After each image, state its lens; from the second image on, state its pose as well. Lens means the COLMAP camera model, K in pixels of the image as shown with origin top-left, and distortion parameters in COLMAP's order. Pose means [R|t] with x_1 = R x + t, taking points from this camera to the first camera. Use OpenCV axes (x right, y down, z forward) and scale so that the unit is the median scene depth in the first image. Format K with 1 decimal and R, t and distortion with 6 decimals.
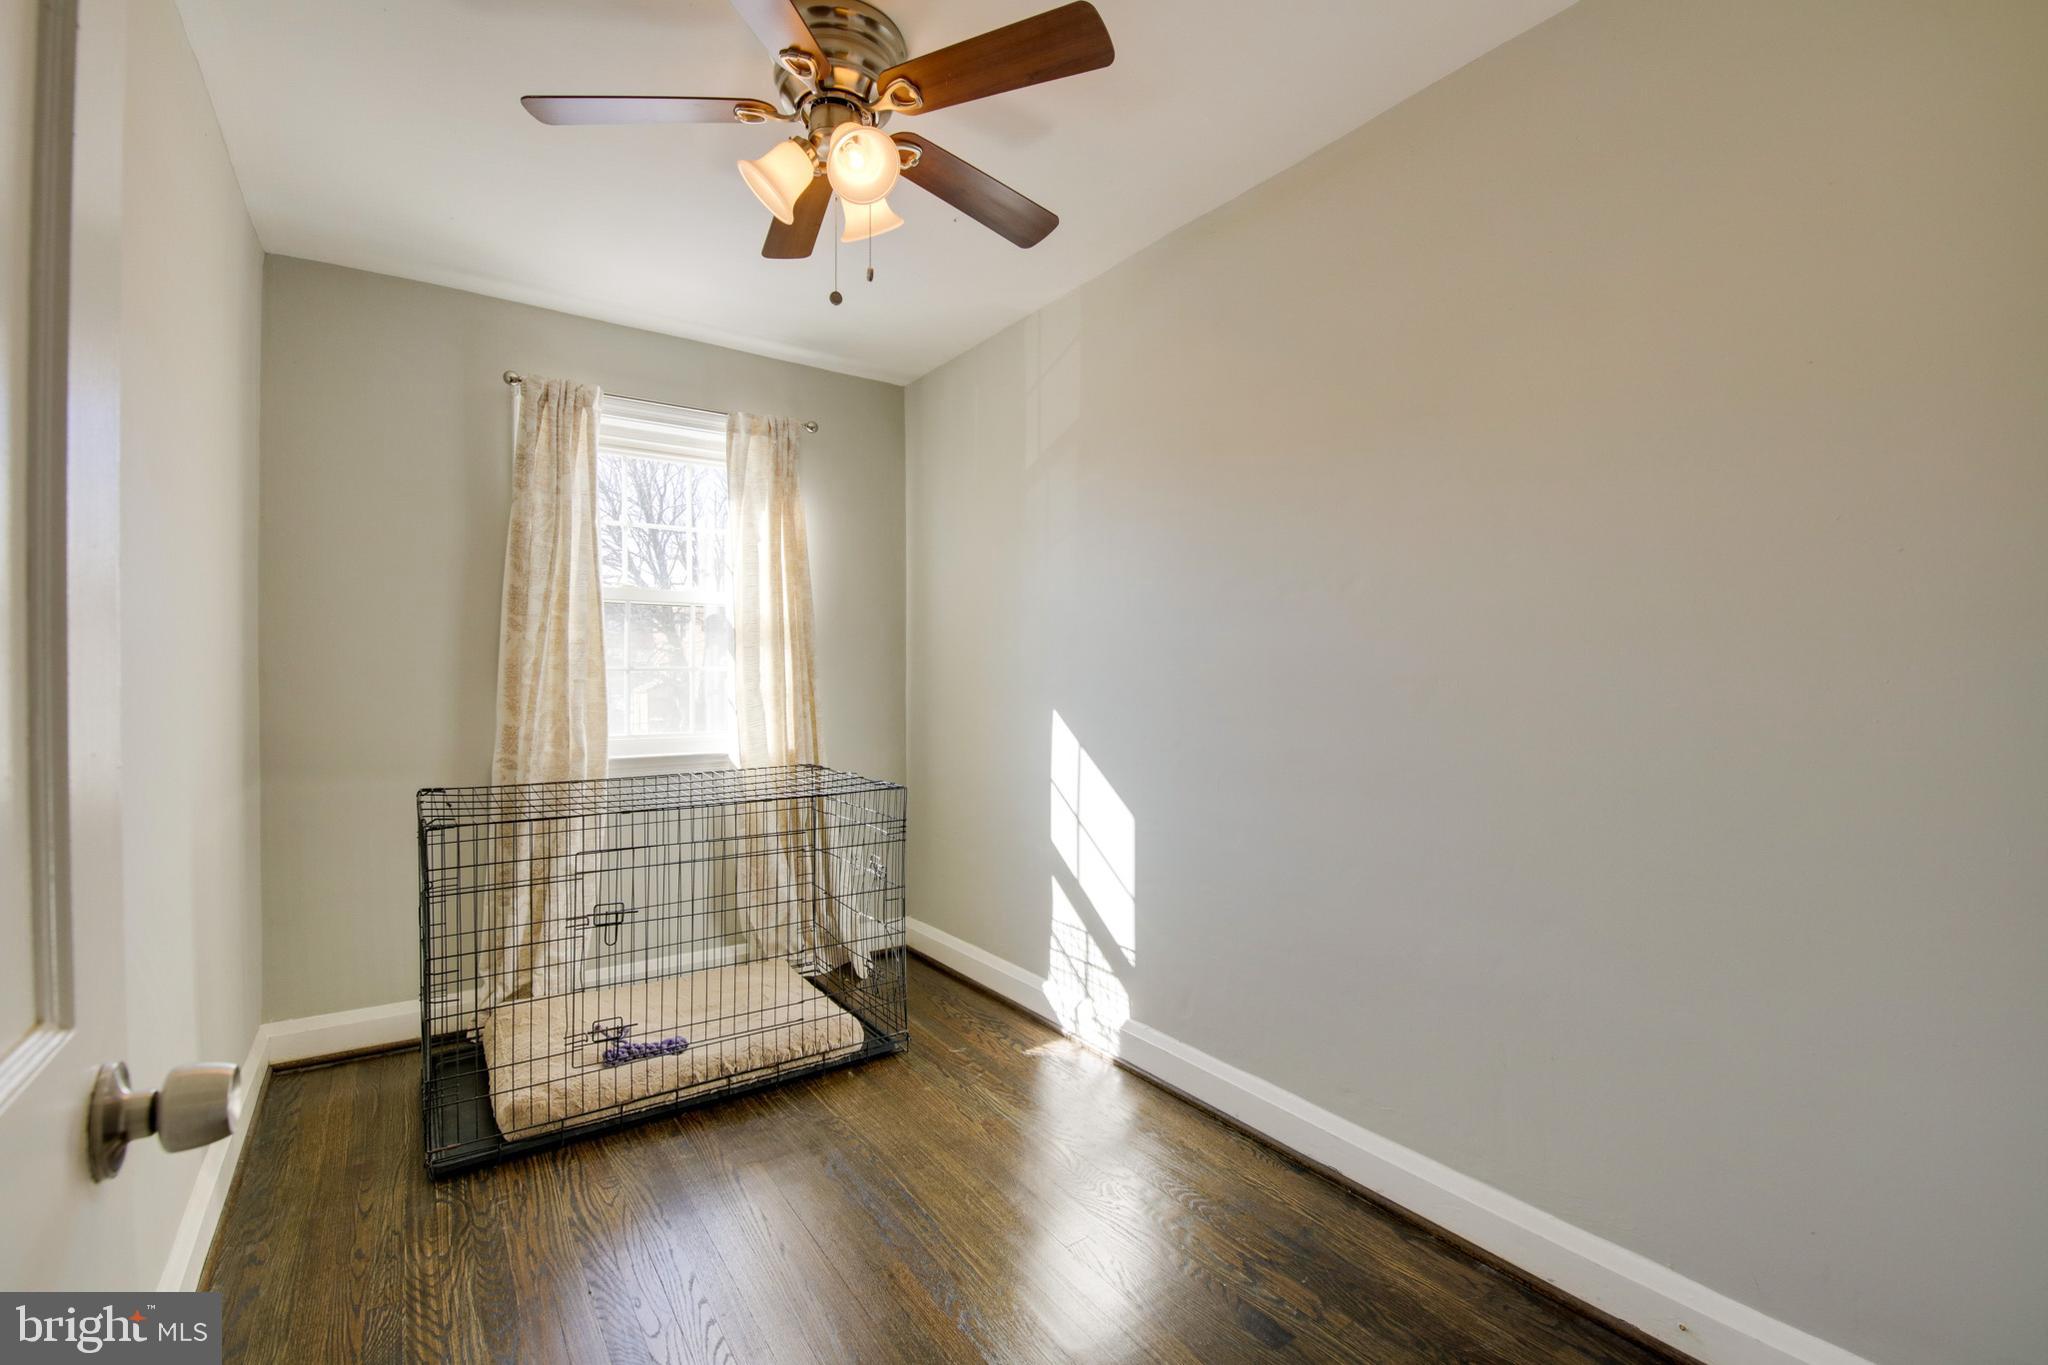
lens RADIAL K [[889.9, 0, 1027.2], [0, 889.9, 681.1], [0, 0, 1]] dist [-0.002592, -0.009319]
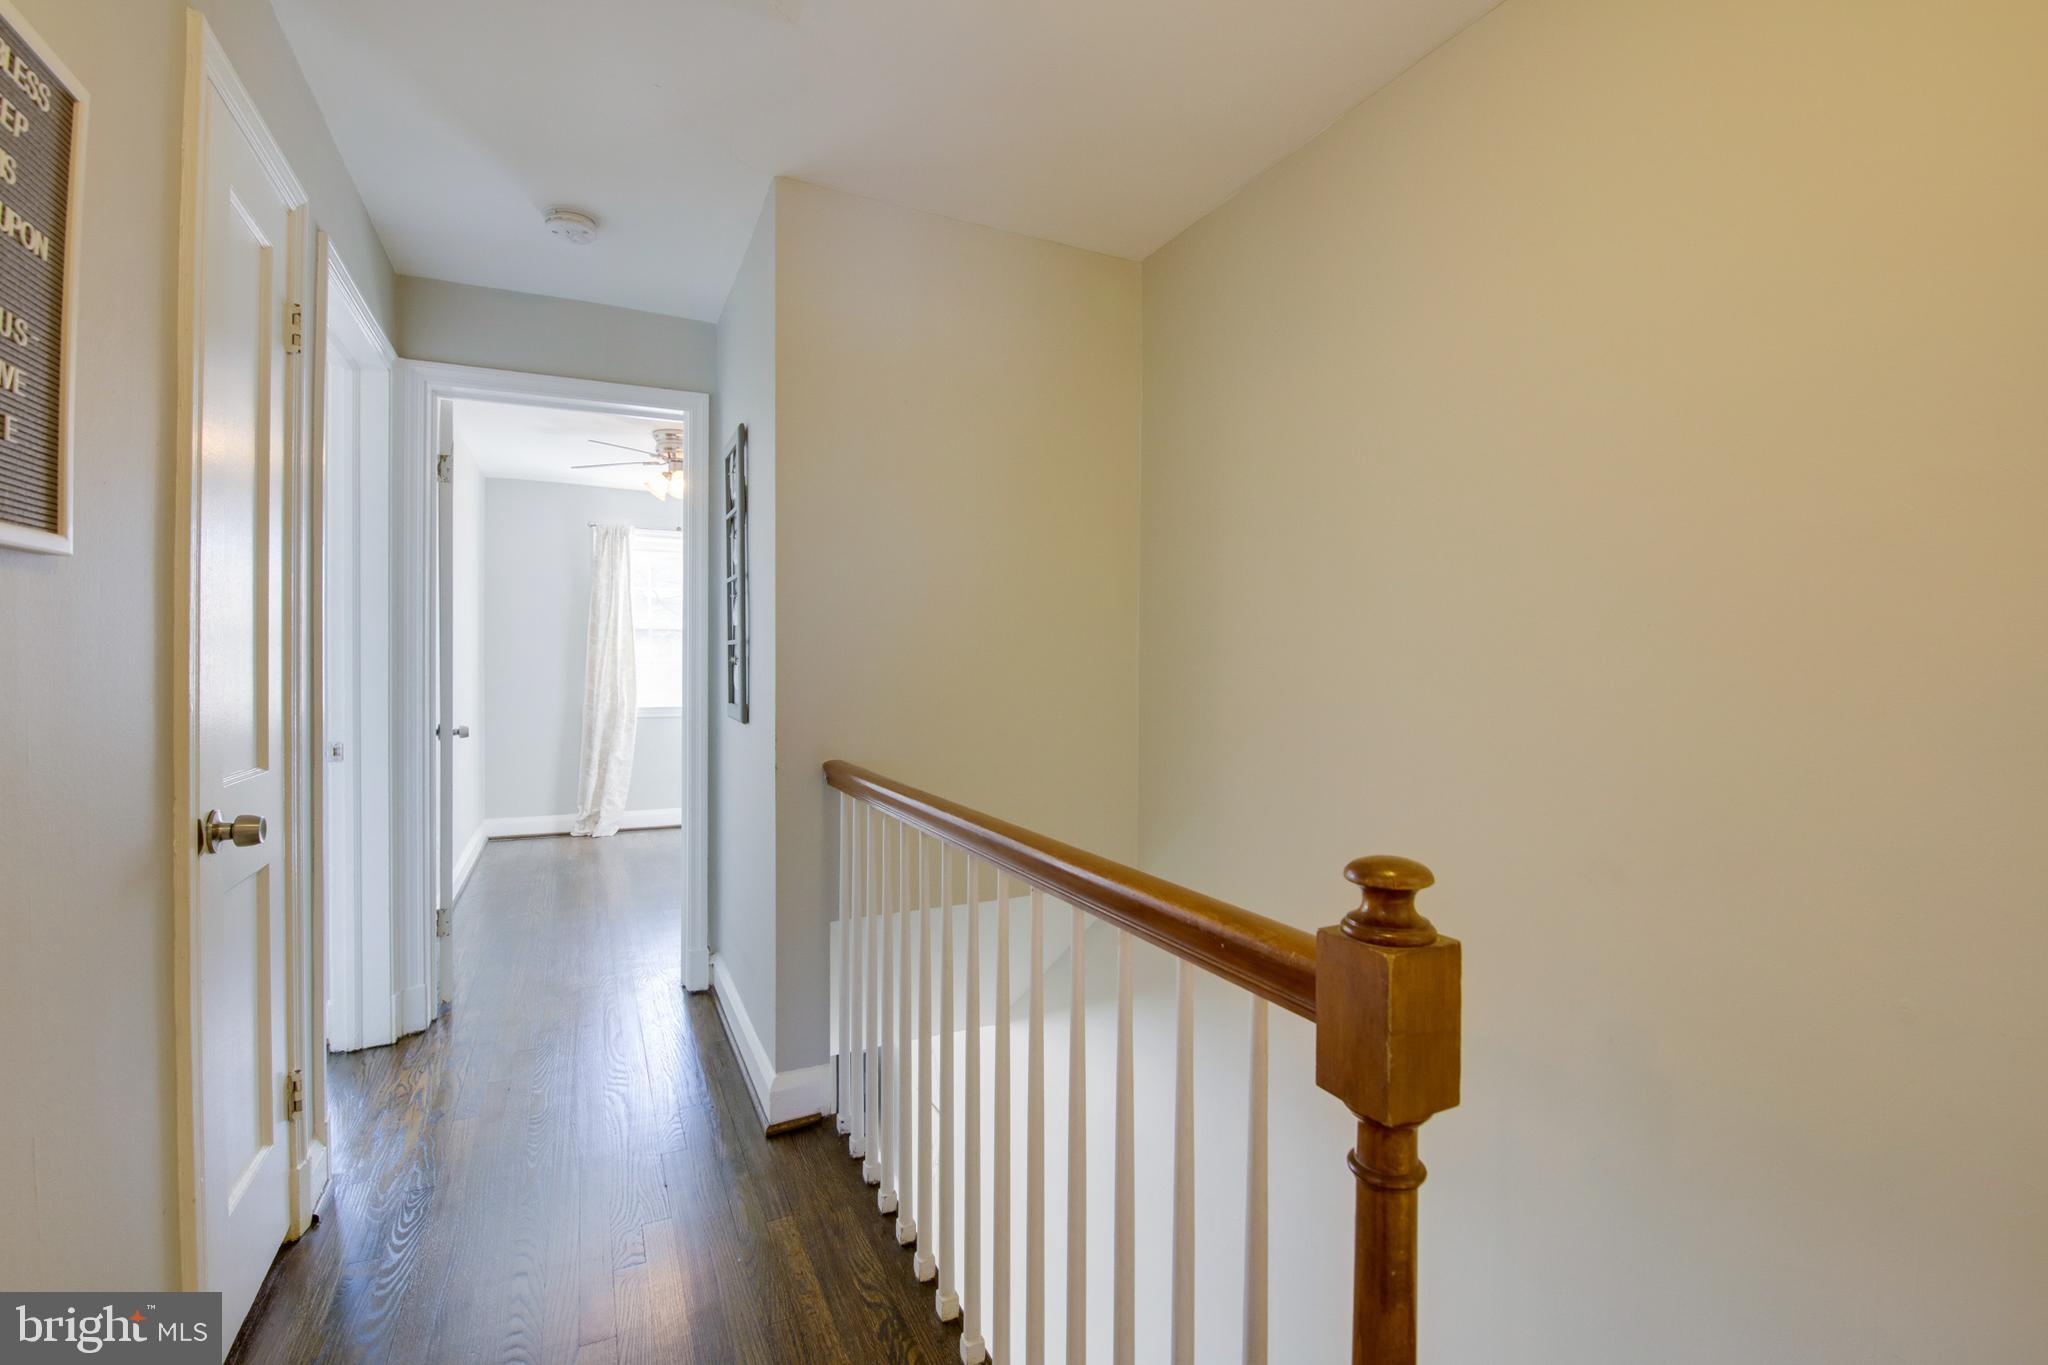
lens RADIAL K [[889.9, 0, 1019.9], [0, 889.9, 674.5], [0, 0, 1]] dist [-0.002592, -0.009319]
pose [[0.988096, 0.004495, -0.153770, 0.745161], [-0.004253, 0.999989, 0.001899, 0.006111], [0.153777, -0.001223, 0.988105, -0.923623]]
